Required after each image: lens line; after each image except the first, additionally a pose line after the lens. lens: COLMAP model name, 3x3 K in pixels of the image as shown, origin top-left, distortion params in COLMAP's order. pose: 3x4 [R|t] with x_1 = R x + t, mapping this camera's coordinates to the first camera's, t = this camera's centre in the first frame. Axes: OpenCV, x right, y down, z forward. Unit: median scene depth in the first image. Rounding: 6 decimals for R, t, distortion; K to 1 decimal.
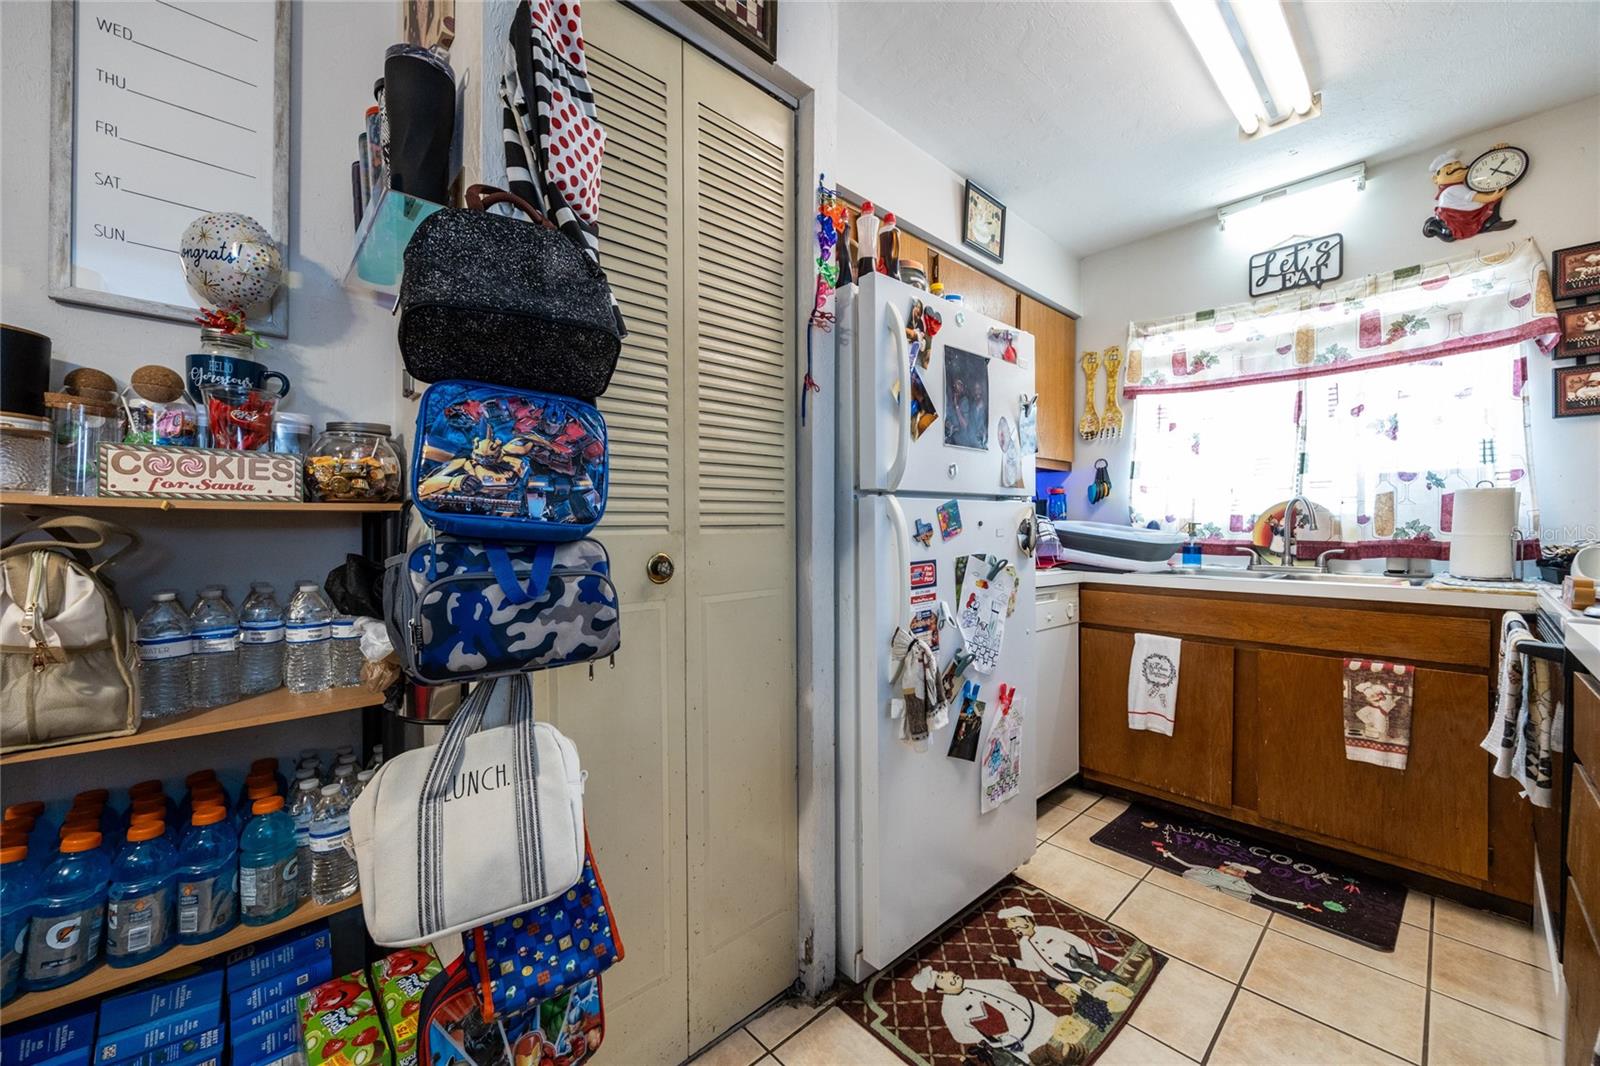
lens RADIAL K [[617.0, 0, 796.4], [0, 617.0, 526.0], [0, 0, 1]] dist [-0.004594, 0.000351]
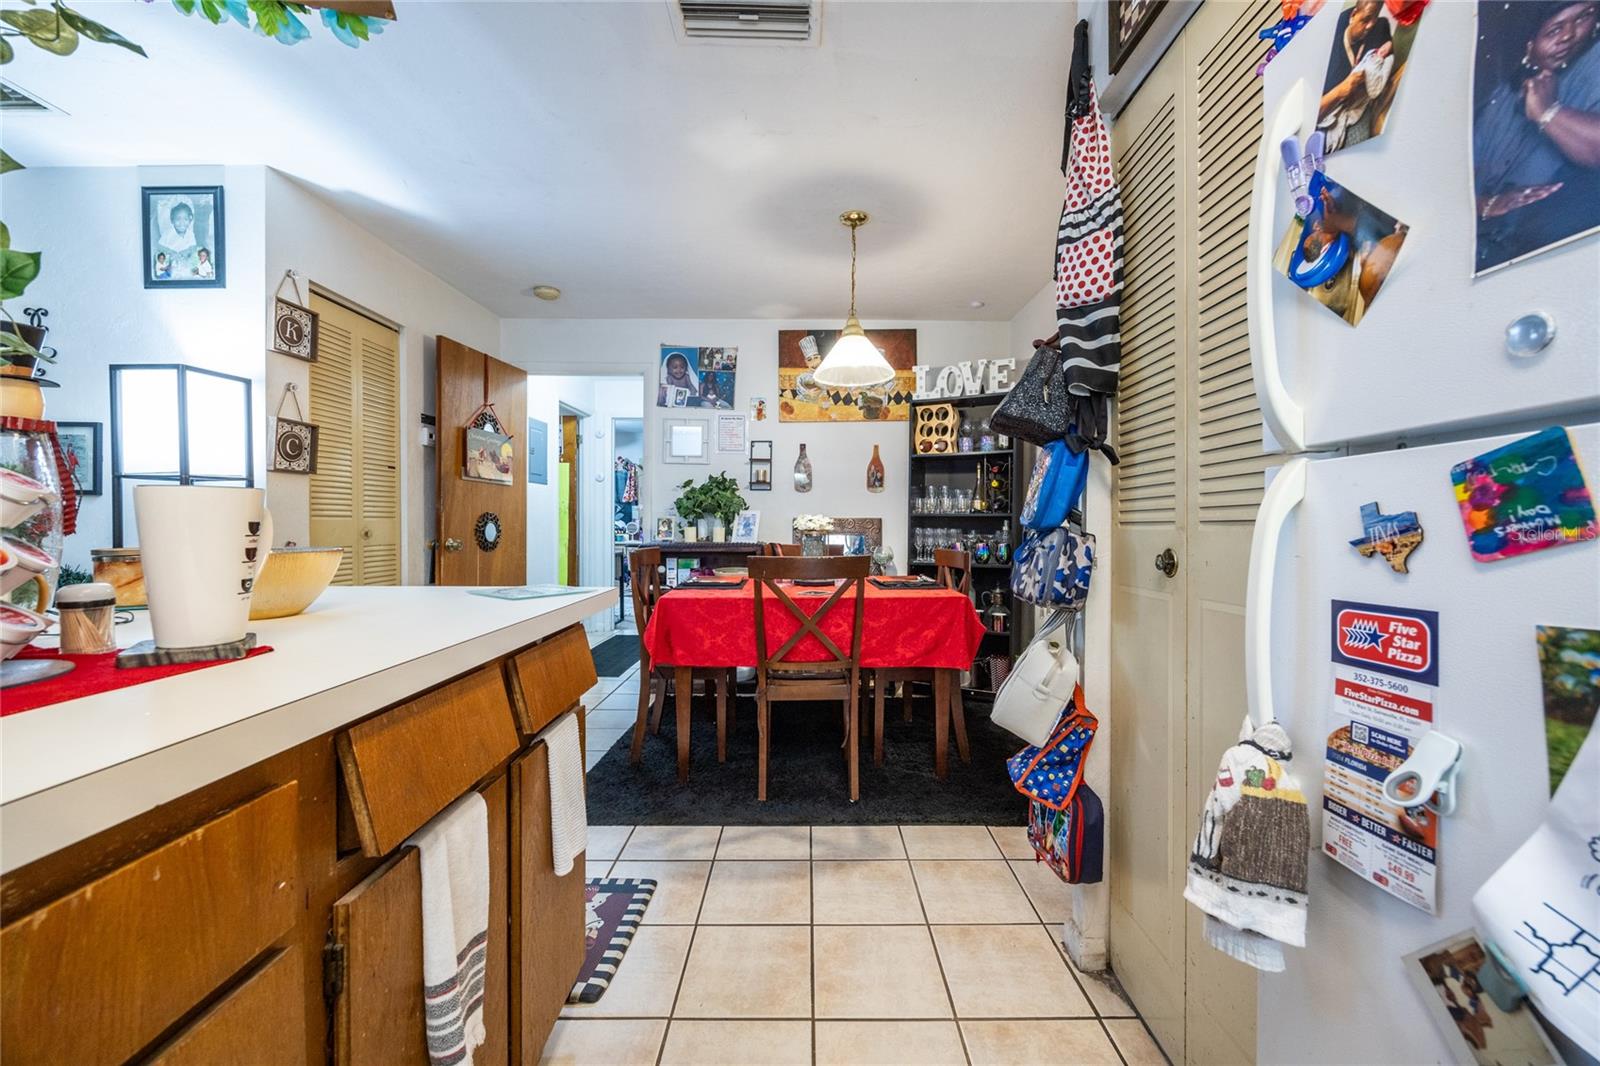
lens RADIAL K [[617.0, 0, 834.4], [0, 617.0, 529.9], [0, 0, 1]] dist [-0.004594, 0.000351]
pose [[-0.665753, 0.002412, -0.746169, 0.715541], [-0.009410, 0.999888, 0.011628, 0.005013], [0.746113, 0.014763, -0.665656, 0.957210]]
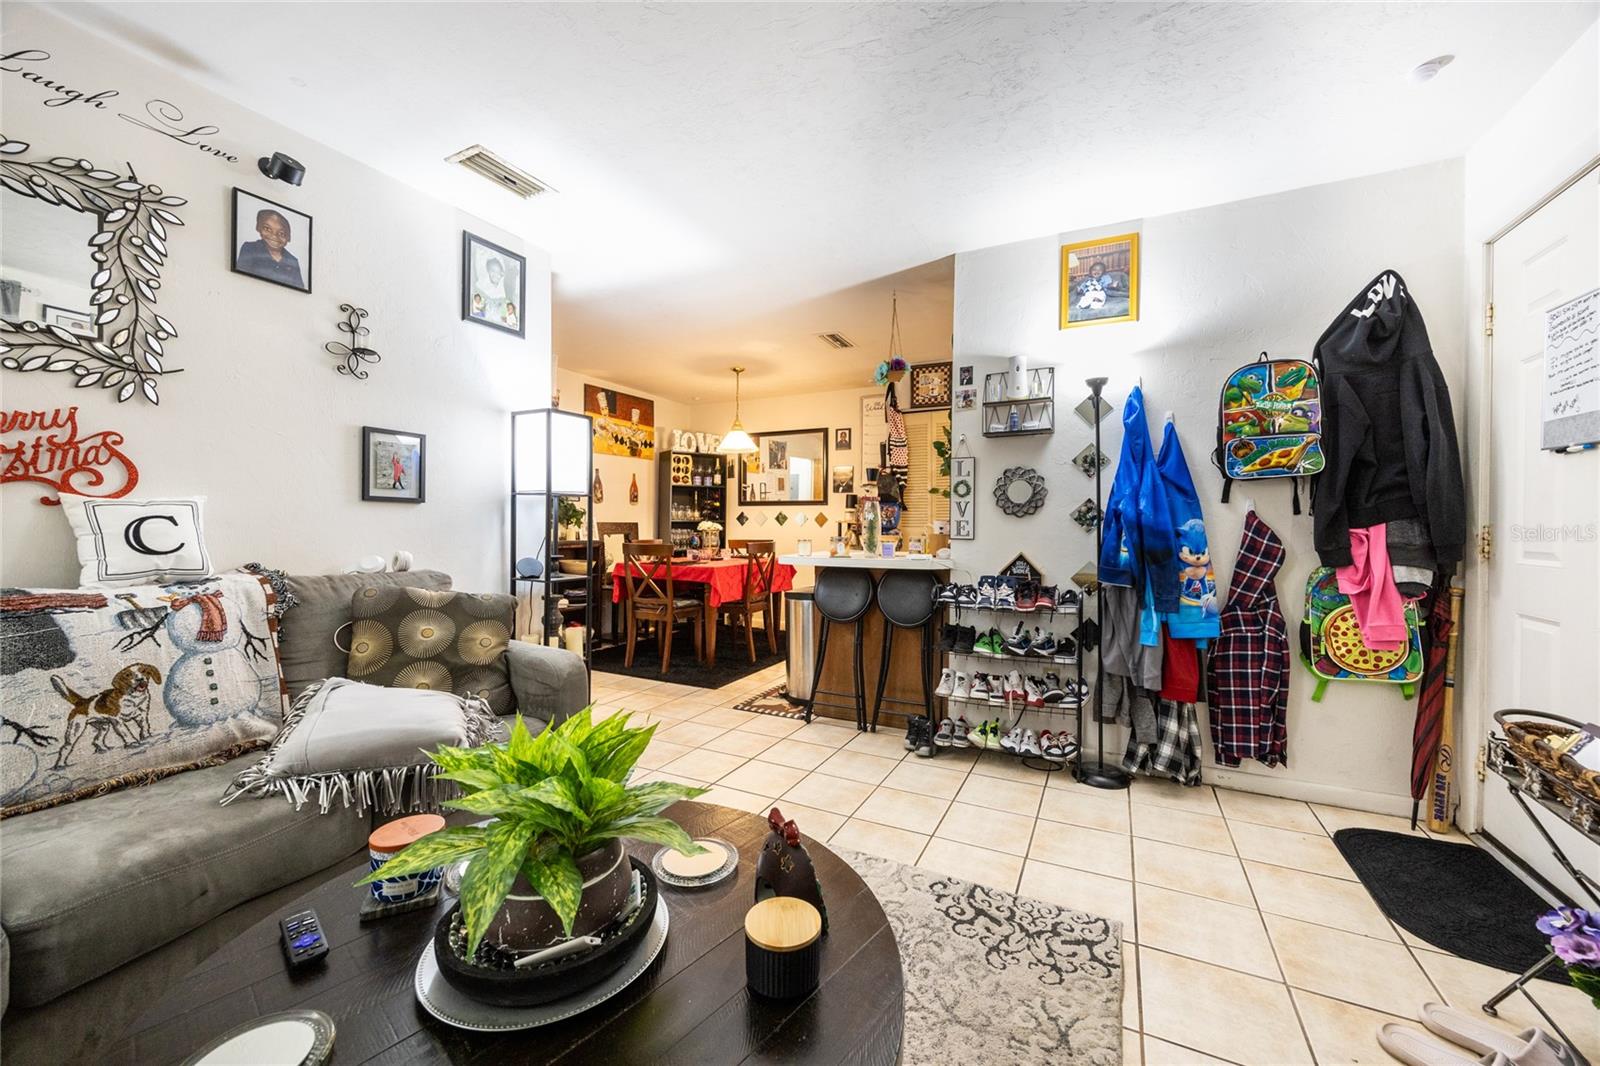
lens RADIAL K [[617.0, 0, 820.8], [0, 617.0, 529.6], [0, 0, 1]] dist [-0.004594, 0.000351]
pose [[0.382146, 0.003285, -0.924096, 2.600749], [-0.002646, 0.999993, 0.002461, 0.009228], [0.924098, 0.001505, 0.382152, -1.010355]]
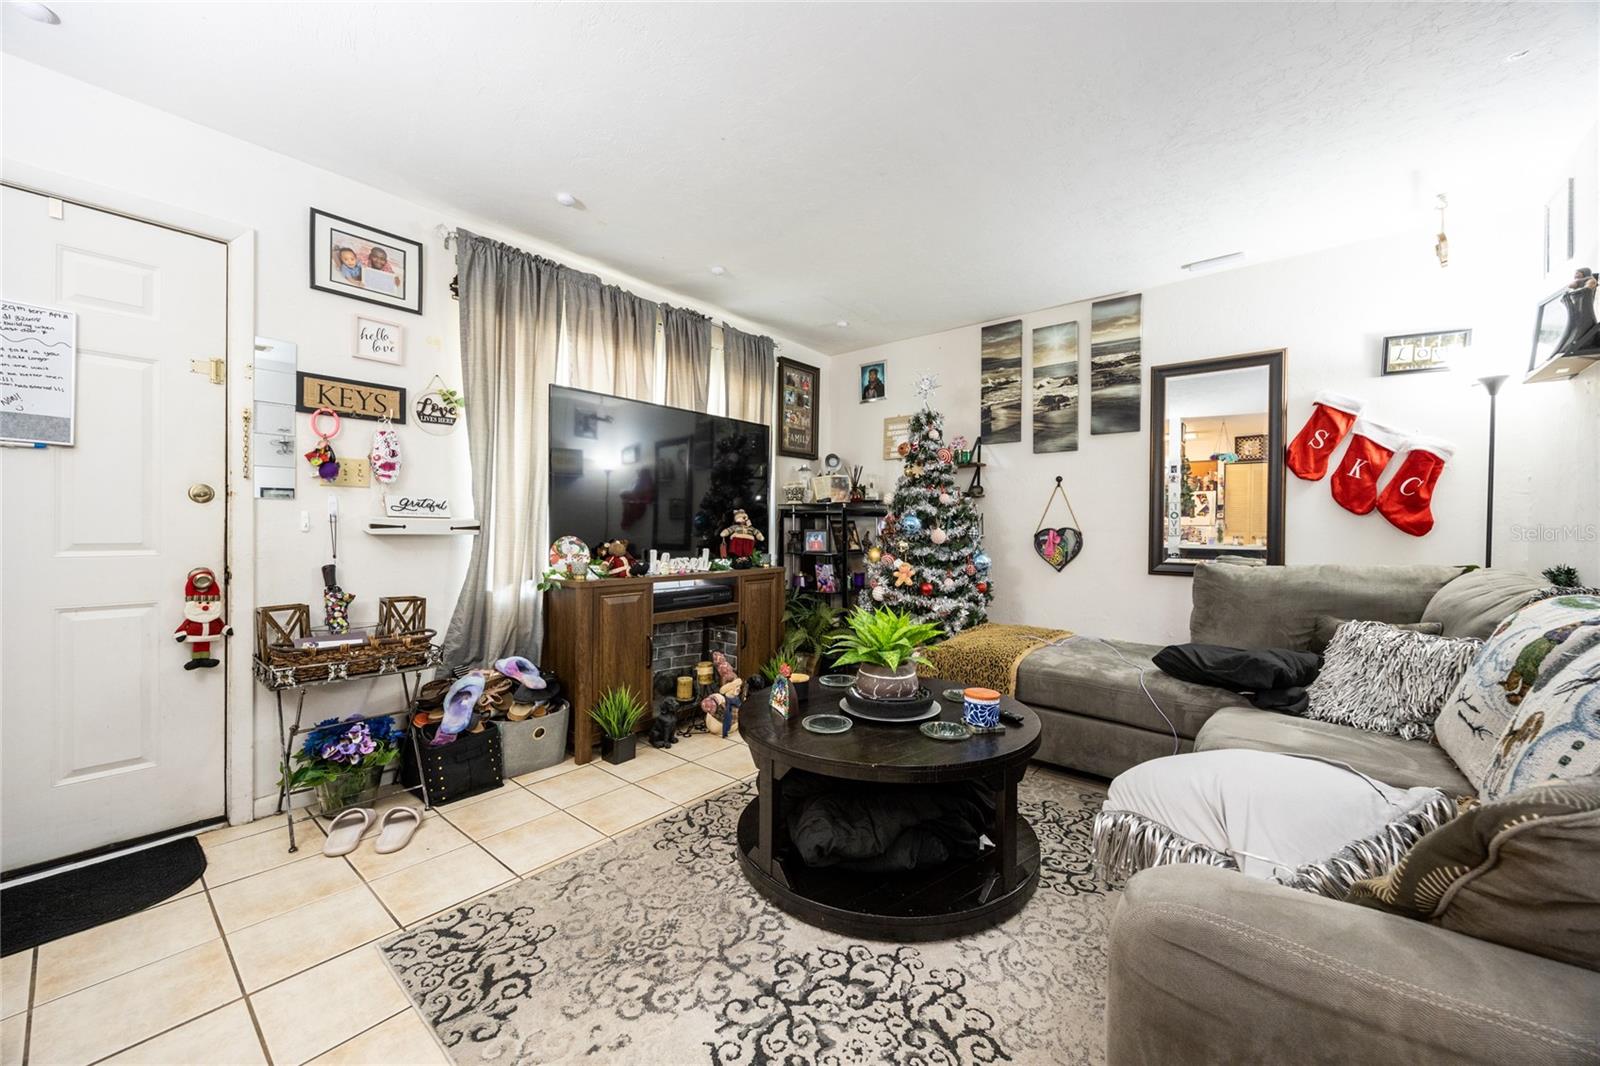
lens RADIAL K [[601.5, 0, 804.3], [0, 601.5, 533.8], [0, 0, 1]] dist [-0.007366, 0.000316]
pose [[-0.150484, -0.014389, 0.988508, 0.785474], [-0.007939, 0.999879, 0.013346, 0.006706], [-0.988581, -0.005839, -0.150580, -0.659025]]
